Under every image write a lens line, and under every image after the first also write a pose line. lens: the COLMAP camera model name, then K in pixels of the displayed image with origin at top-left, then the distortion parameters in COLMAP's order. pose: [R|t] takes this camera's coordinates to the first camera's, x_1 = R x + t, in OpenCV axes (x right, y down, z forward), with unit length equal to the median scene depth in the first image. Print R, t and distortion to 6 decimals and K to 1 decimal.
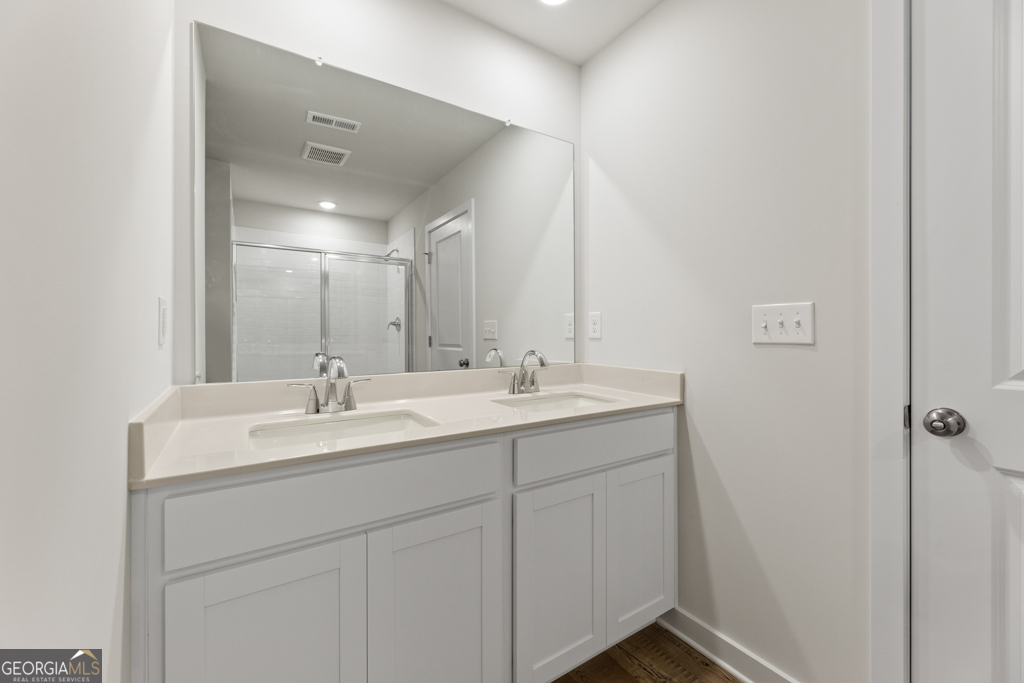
lens RADIAL K [[411.6, 0, 512.0], [0, 411.6, 333.4], [0, 0, 1]] dist [0.000700, -0.000414]
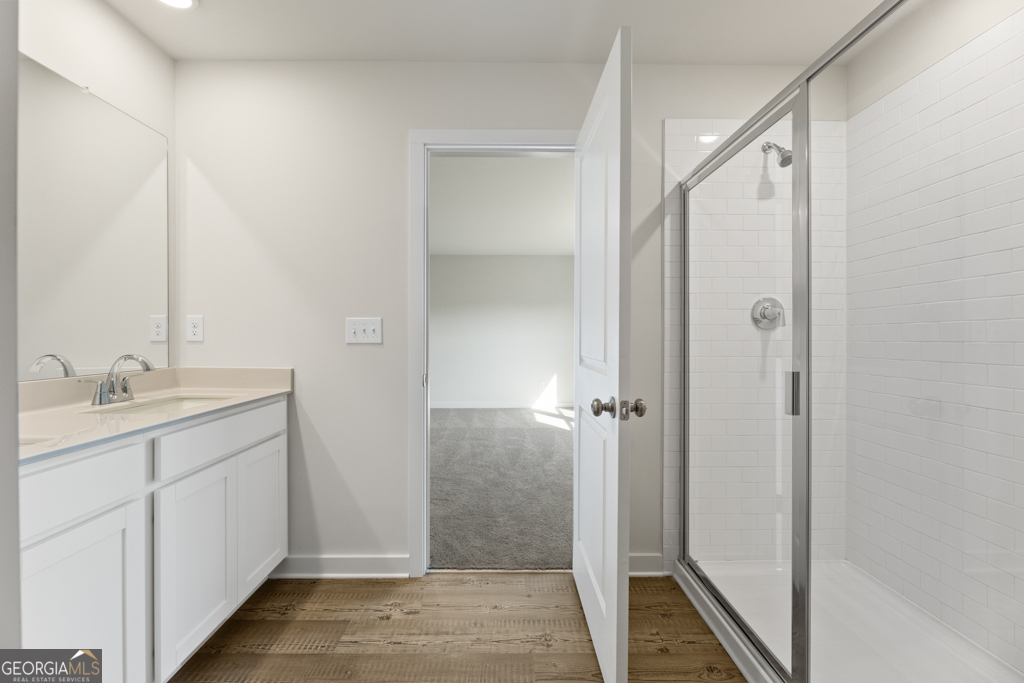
lens RADIAL K [[411.6, 0, 509.4], [0, 411.6, 338.3], [0, 0, 1]] dist [0.000700, -0.000414]
pose [[0.531148, -0.002367, 0.847276, -0.287036], [-0.003816, 0.999979, 0.005186, -0.003585], [-0.847271, -0.005987, 0.531127, -0.220040]]
